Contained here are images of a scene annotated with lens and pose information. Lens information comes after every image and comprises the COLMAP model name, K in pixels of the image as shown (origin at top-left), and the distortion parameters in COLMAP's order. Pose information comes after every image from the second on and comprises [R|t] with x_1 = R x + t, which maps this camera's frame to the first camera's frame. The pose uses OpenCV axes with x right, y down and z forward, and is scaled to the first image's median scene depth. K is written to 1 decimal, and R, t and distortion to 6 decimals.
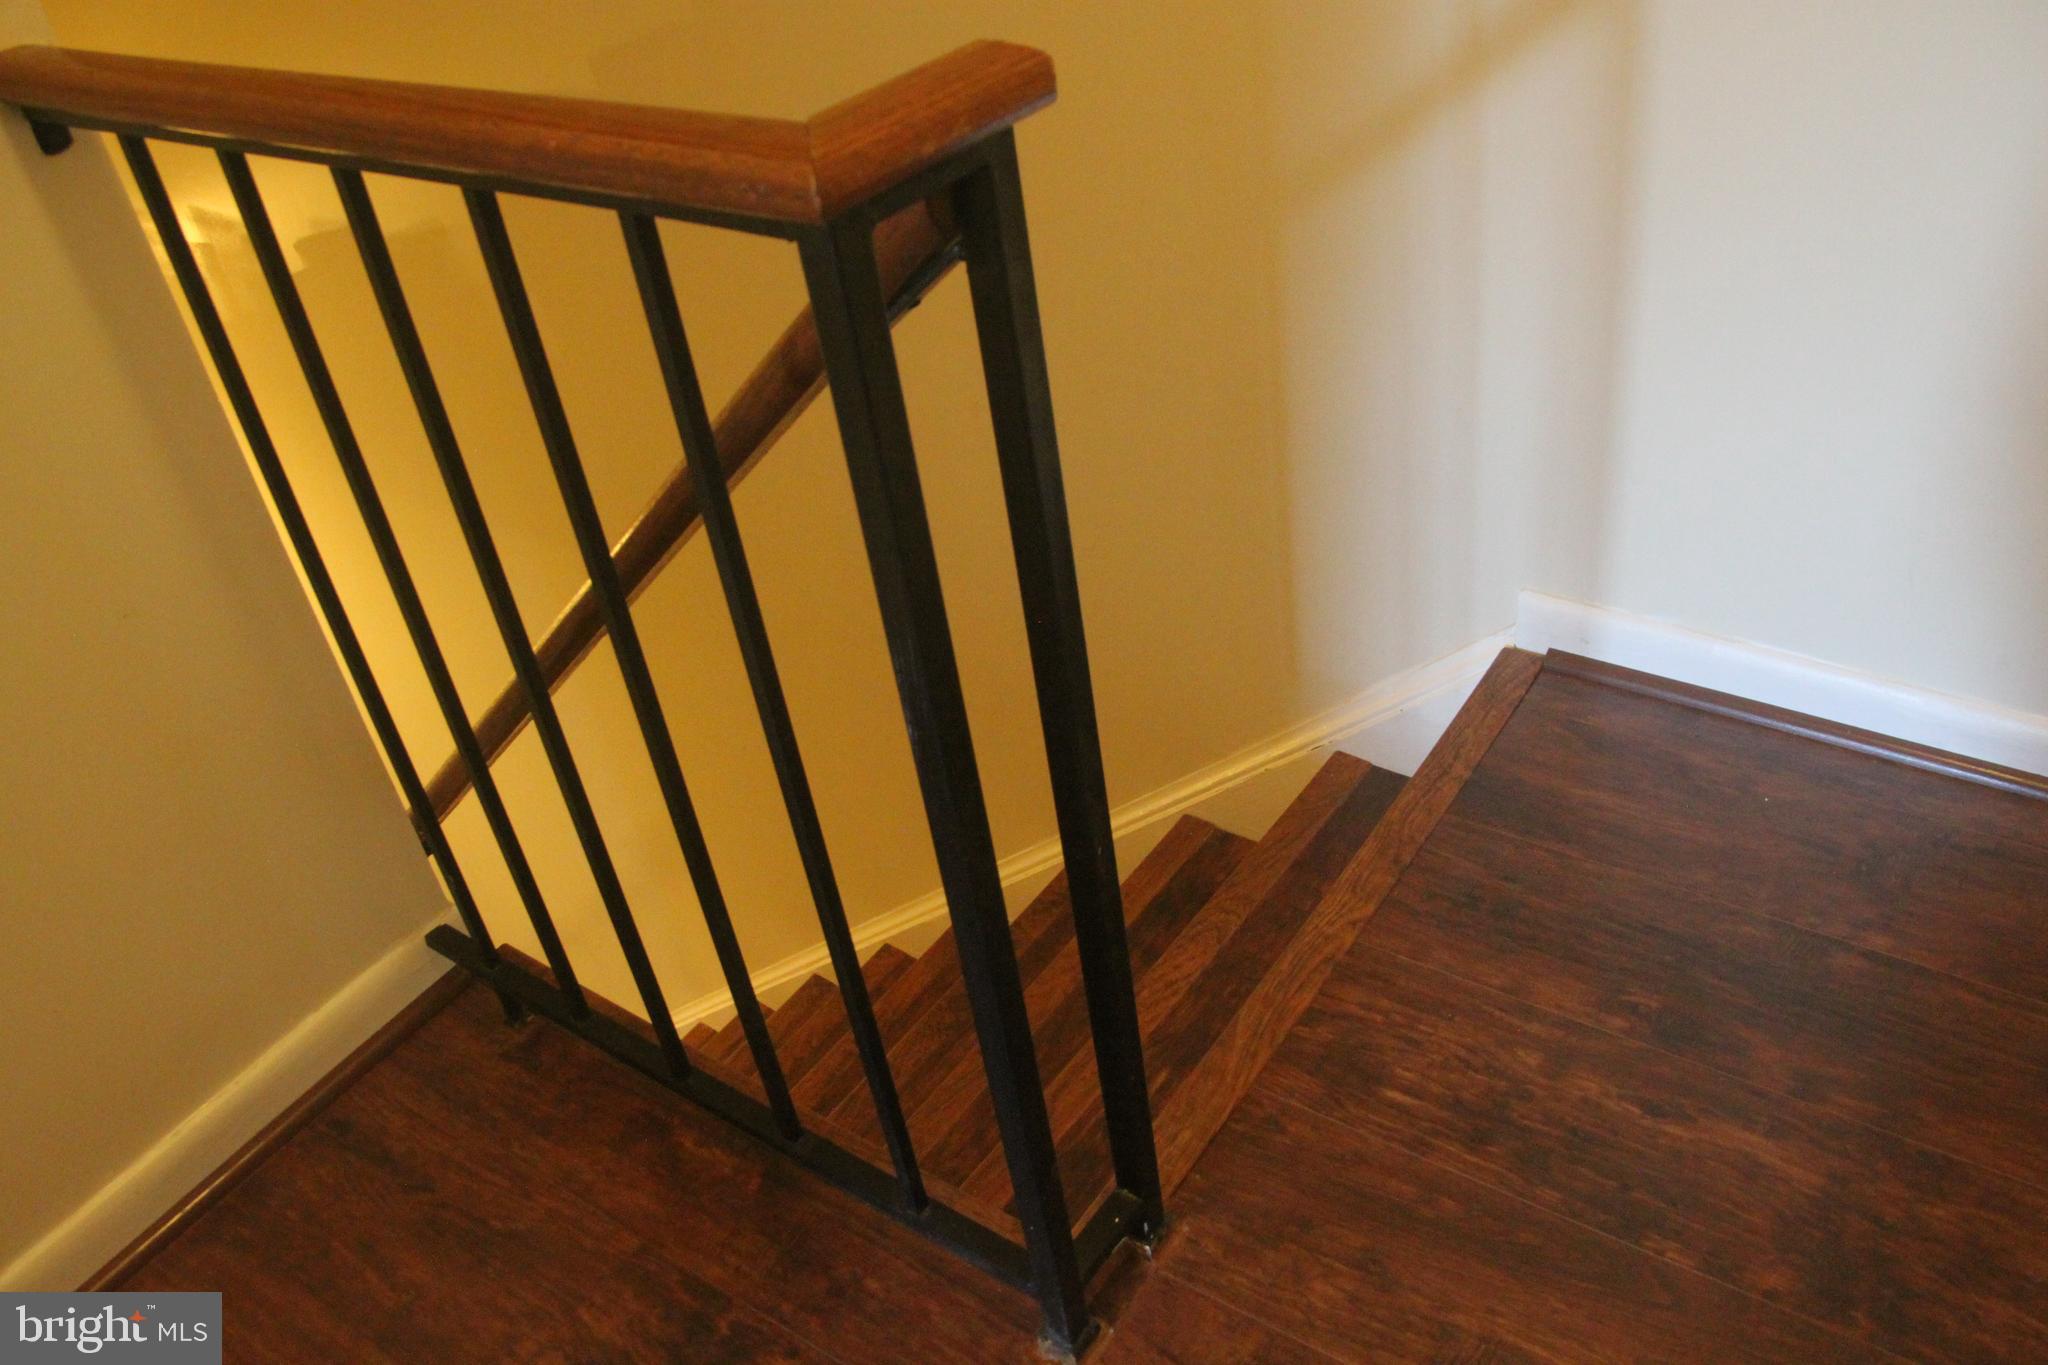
lens RADIAL K [[1719.7, 0, 1024.0], [0, 1719.7, 682.5], [0, 0, 1]] dist [-0.176964, 0.134076]
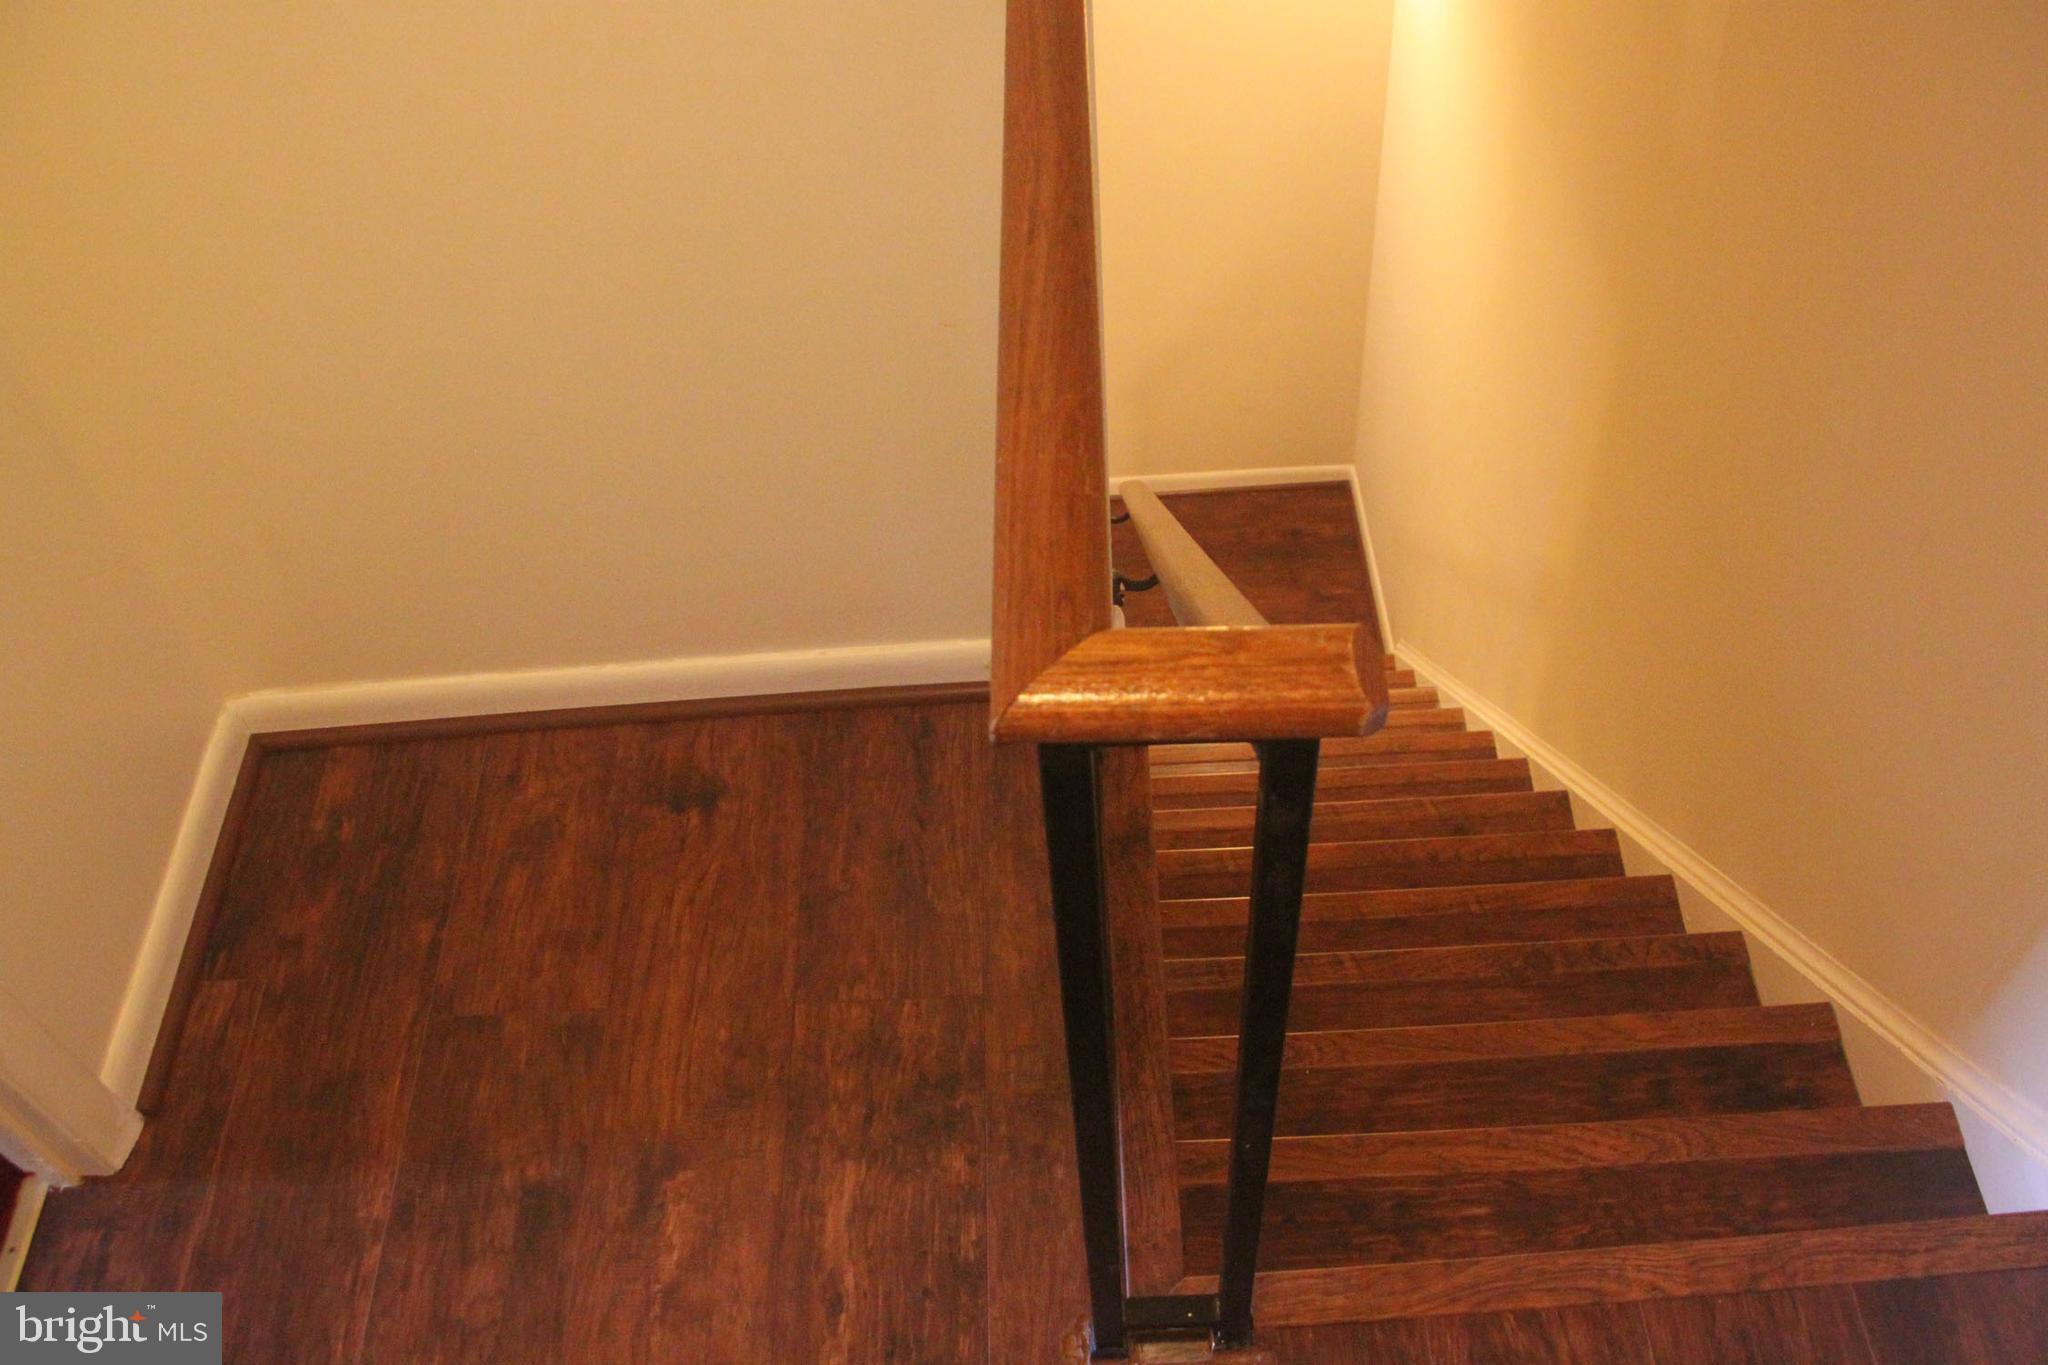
lens RADIAL K [[1719.7, 0, 1024.0], [0, 1719.7, 682.5], [0, 0, 1]] dist [-0.176964, 0.134076]
pose [[0.603576, 0.670911, -0.430784, 0.152531], [-0.499193, 0.739286, 0.451953, -0.362912], [0.621693, -0.057744, 0.781130, 0.063085]]
